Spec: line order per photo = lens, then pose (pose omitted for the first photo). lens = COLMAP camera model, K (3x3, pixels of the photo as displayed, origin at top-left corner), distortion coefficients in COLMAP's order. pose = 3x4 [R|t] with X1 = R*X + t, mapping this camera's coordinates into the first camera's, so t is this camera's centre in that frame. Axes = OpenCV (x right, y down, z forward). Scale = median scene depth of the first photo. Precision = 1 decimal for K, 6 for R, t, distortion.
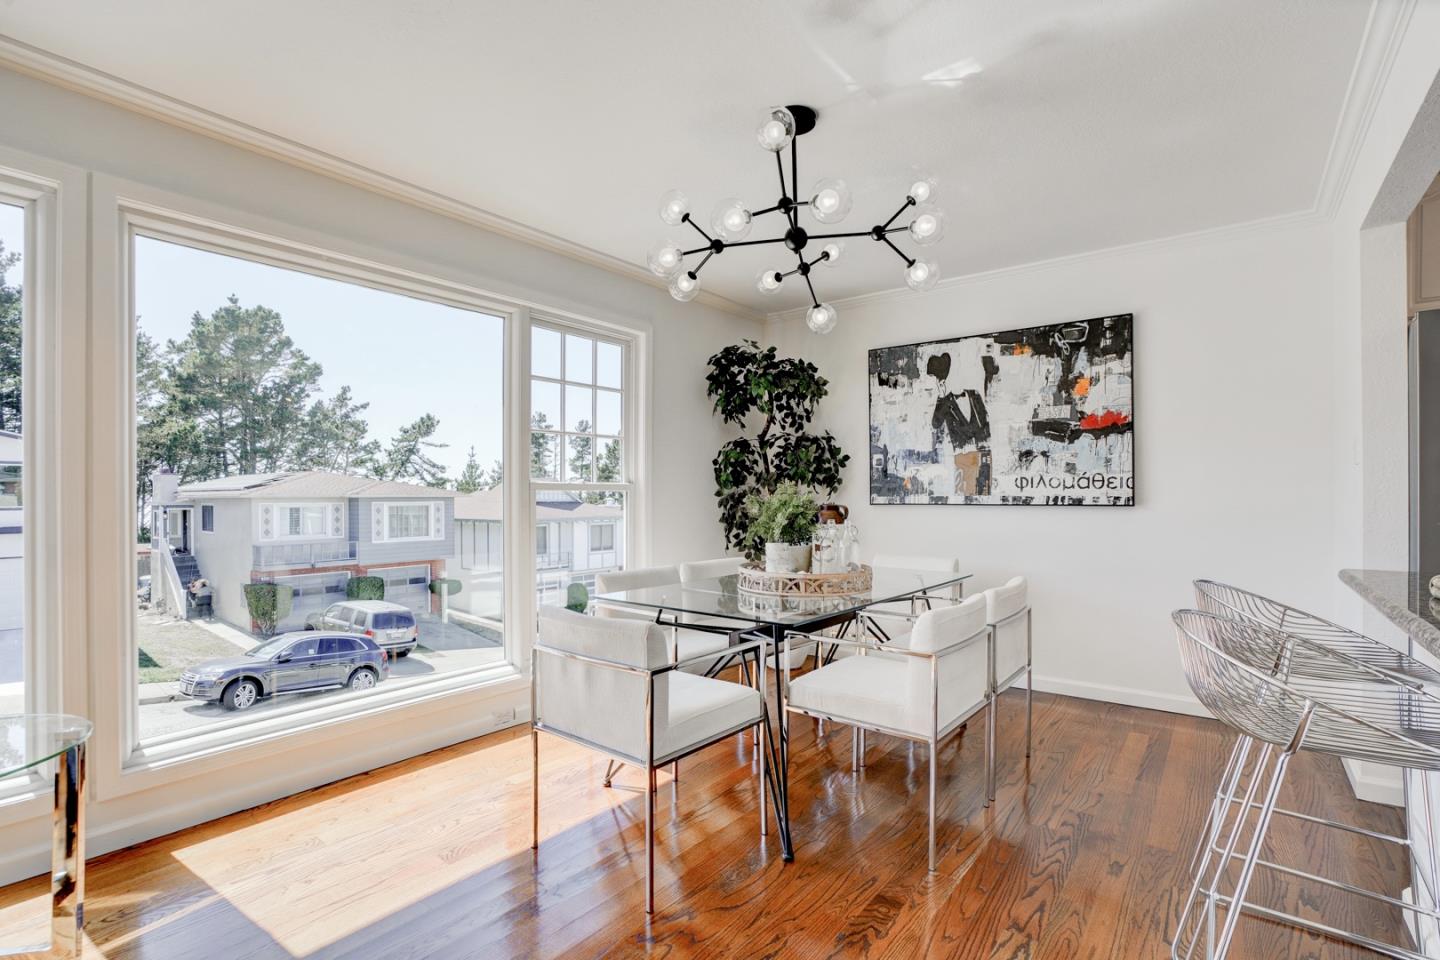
lens RADIAL K [[603.3, 0, 698.6], [0, 603.3, 503.9], [0, 0, 1]] dist [-0.039277, 0.000045]
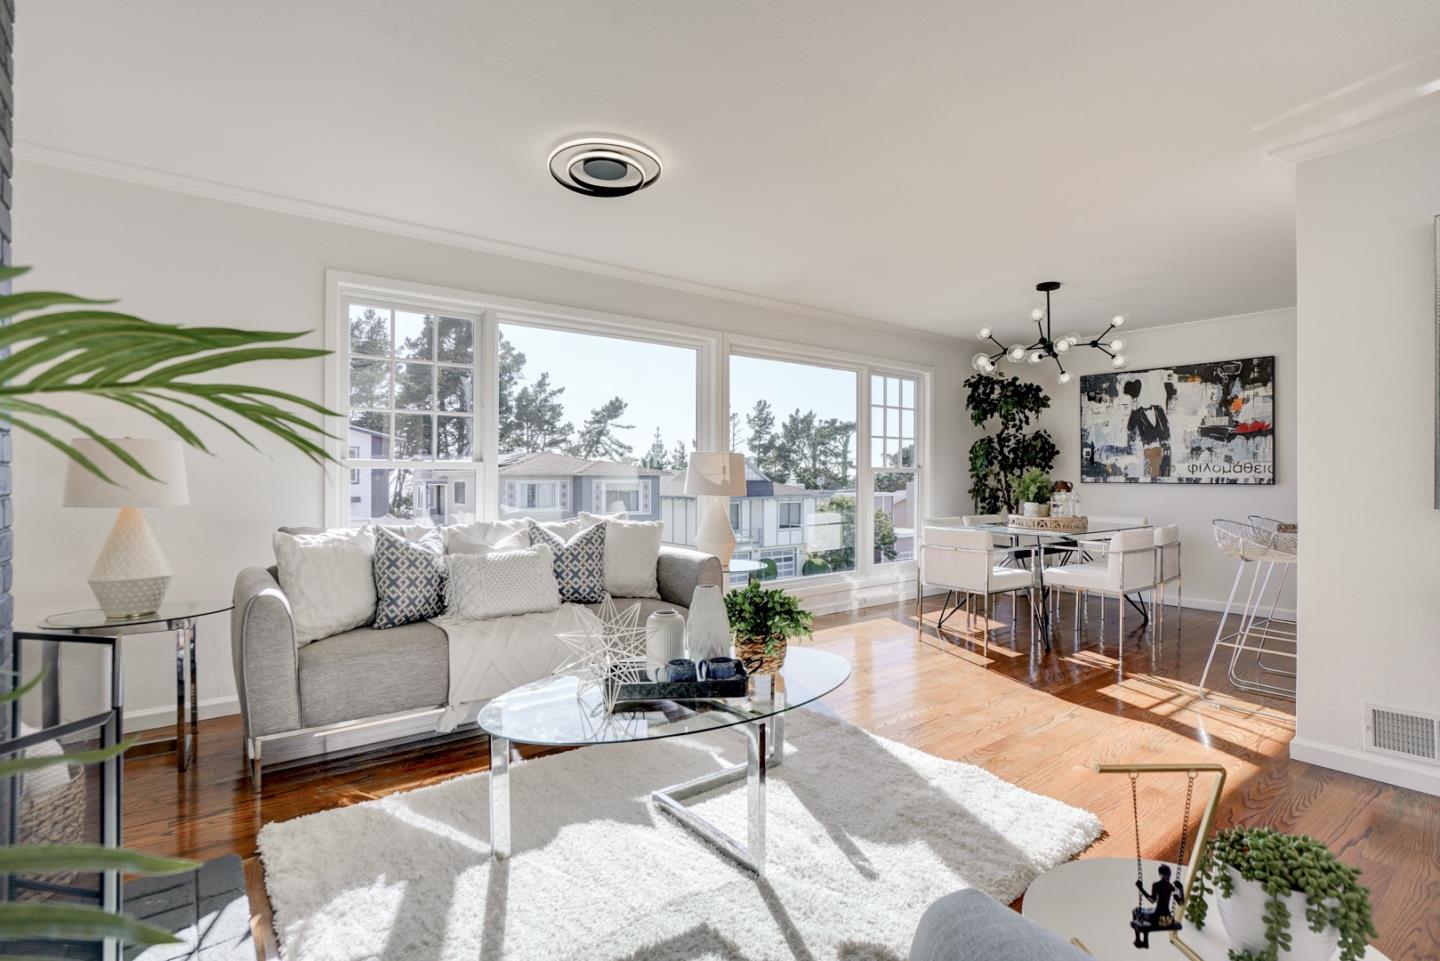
lens RADIAL K [[657.6, 0, 720.0], [0, 657.6, 480.5], [0, 0, 1]] dist [-0.048175, 0.019356]
pose [[0.979296, 0.006987, -0.202314, -0.267054], [-0.008137, 0.999955, -0.004853, 0.010979], [0.202271, 0.006399, 0.979309, -0.755707]]
